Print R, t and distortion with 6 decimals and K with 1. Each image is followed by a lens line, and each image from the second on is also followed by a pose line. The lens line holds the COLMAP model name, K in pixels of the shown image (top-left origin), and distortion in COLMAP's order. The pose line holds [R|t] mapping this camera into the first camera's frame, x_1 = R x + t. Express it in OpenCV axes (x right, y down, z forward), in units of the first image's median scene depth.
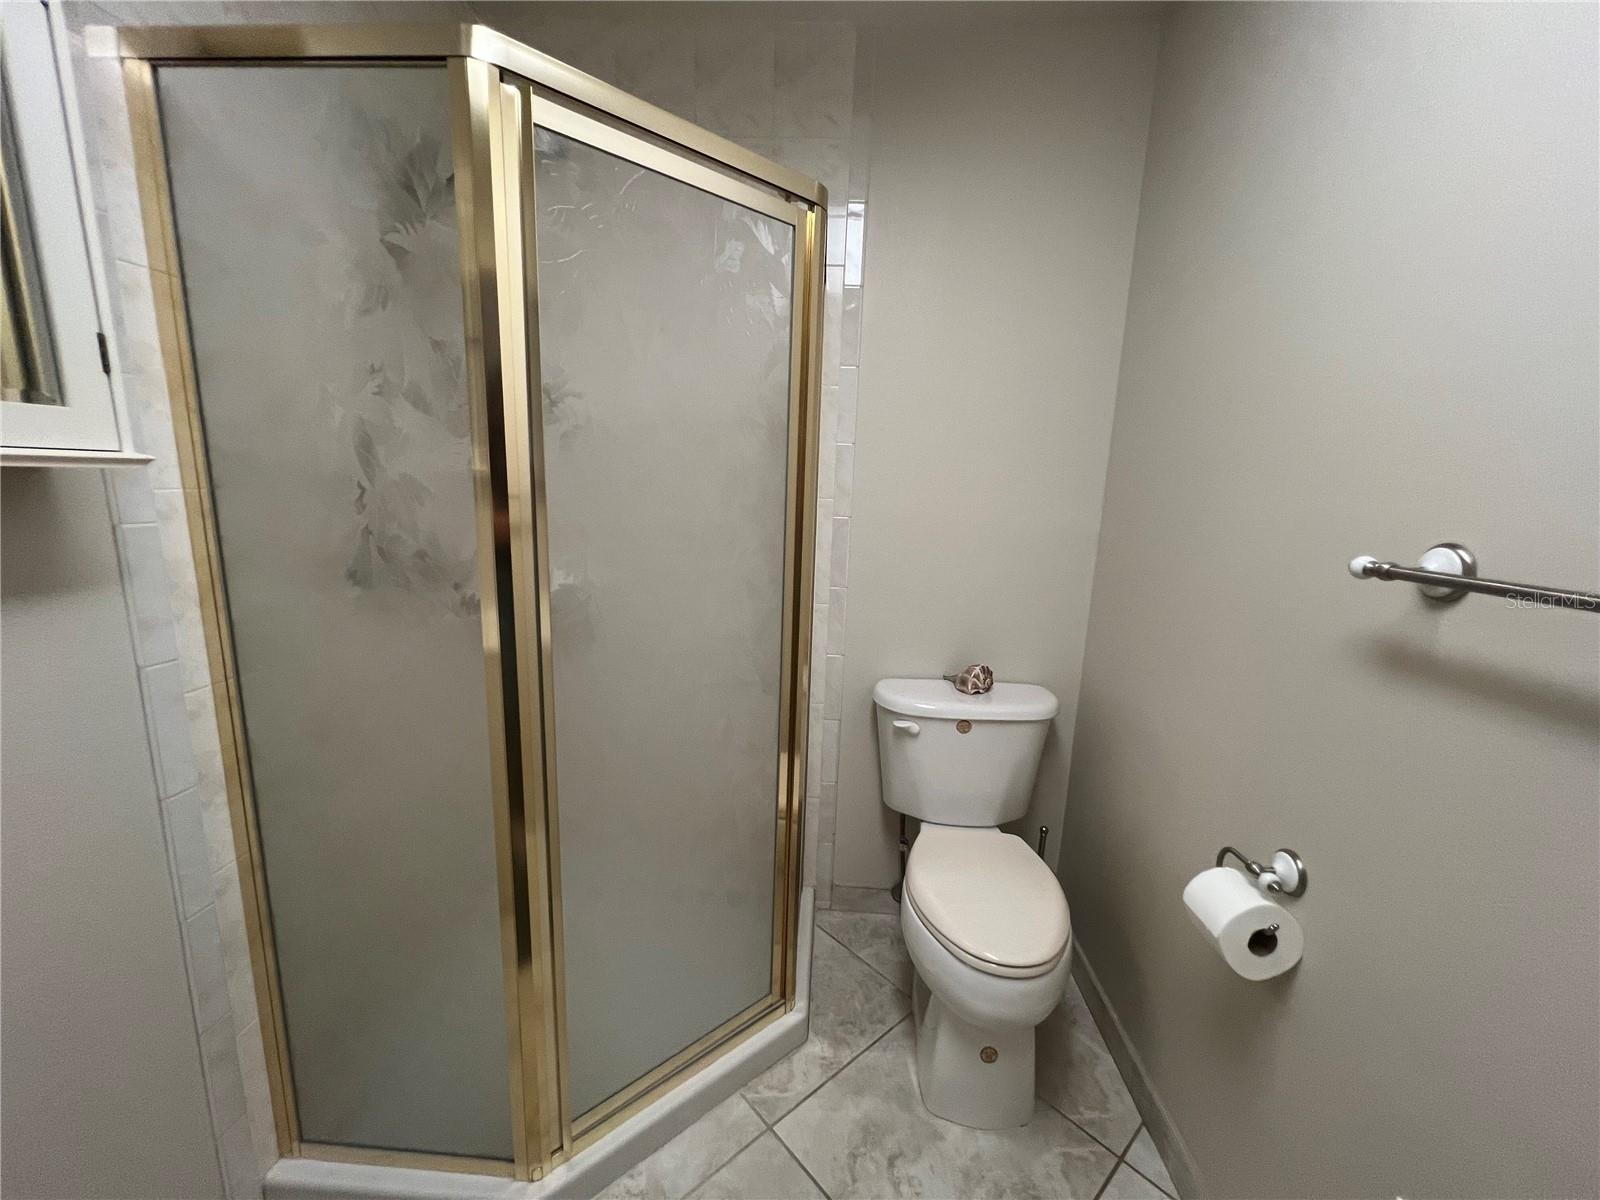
lens RADIAL K [[639.0, 0, 799.0], [0, 639.0, 604.2], [0, 0, 1]] dist [-0.001246, -0.000058]
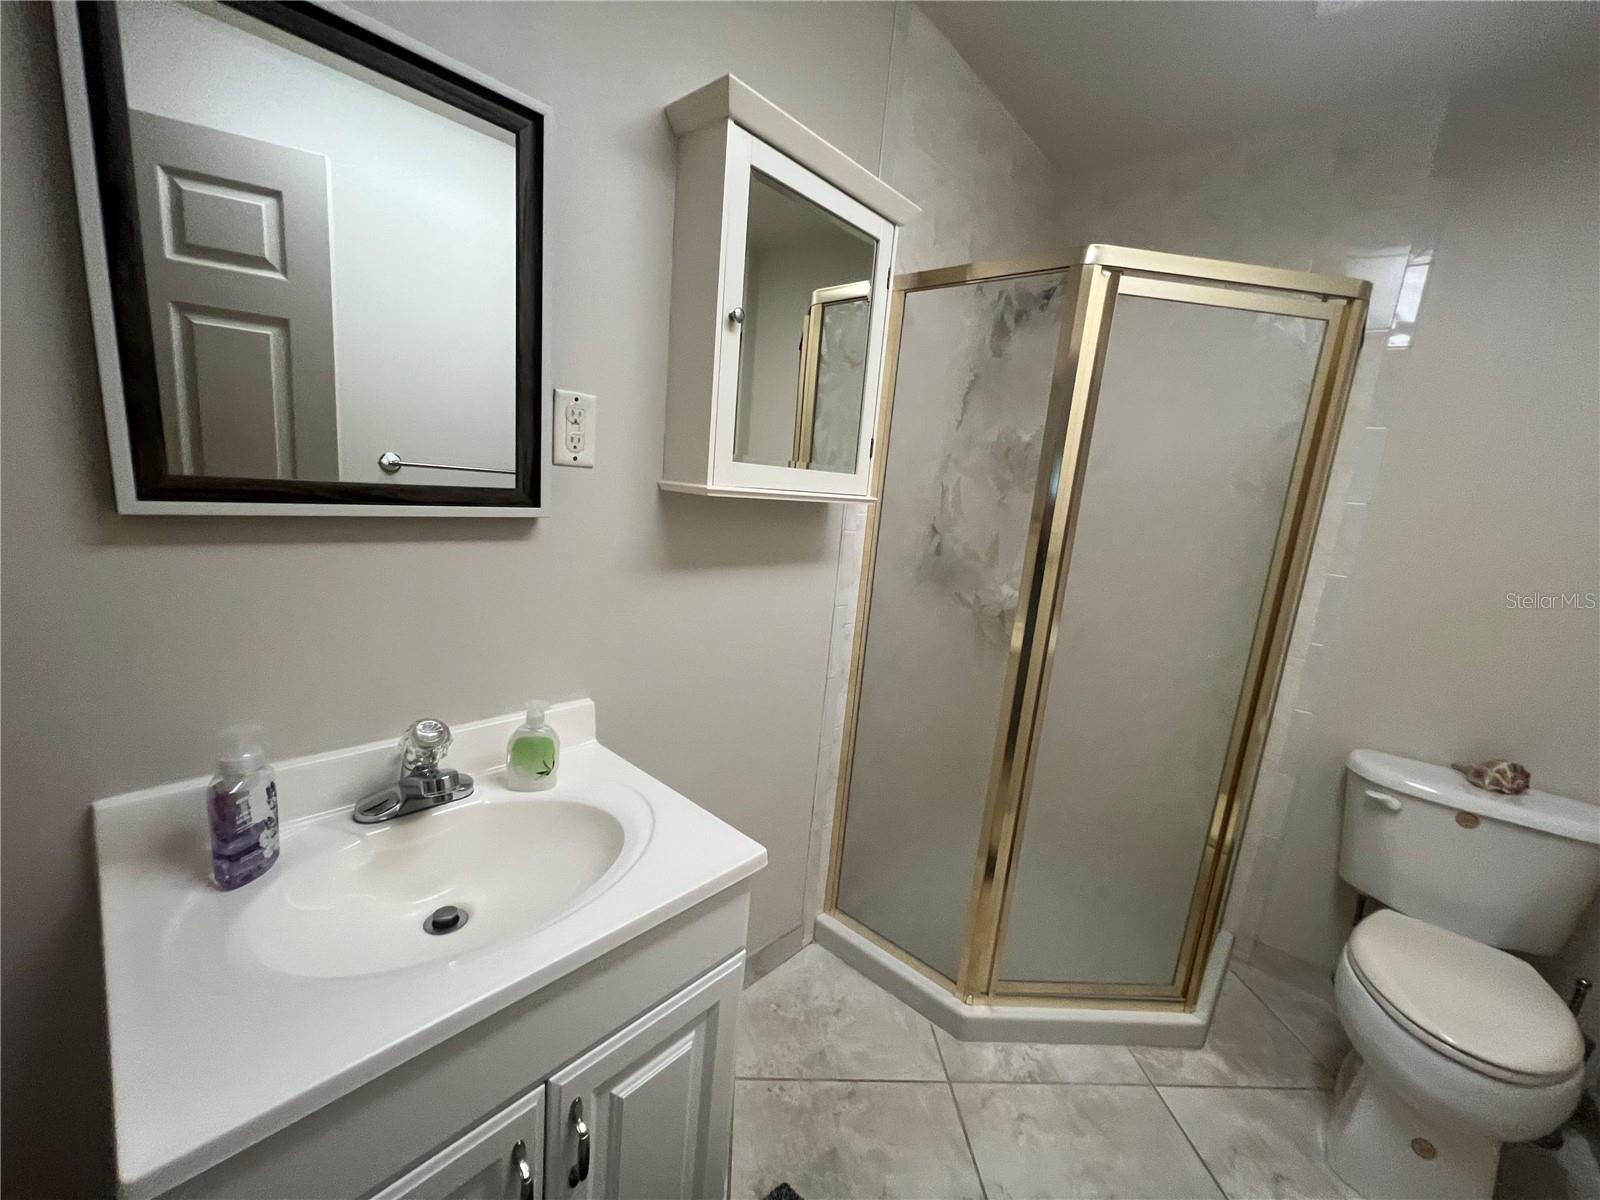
lens RADIAL K [[639.0, 0, 799.0], [0, 639.0, 604.2], [0, 0, 1]] dist [-0.001246, -0.000058]
pose [[0.788908, 0.152251, -0.595351, 0.003199], [-0.176694, 0.984110, 0.017528, 0.042857], [0.588560, 0.091367, 0.803274, -0.312307]]
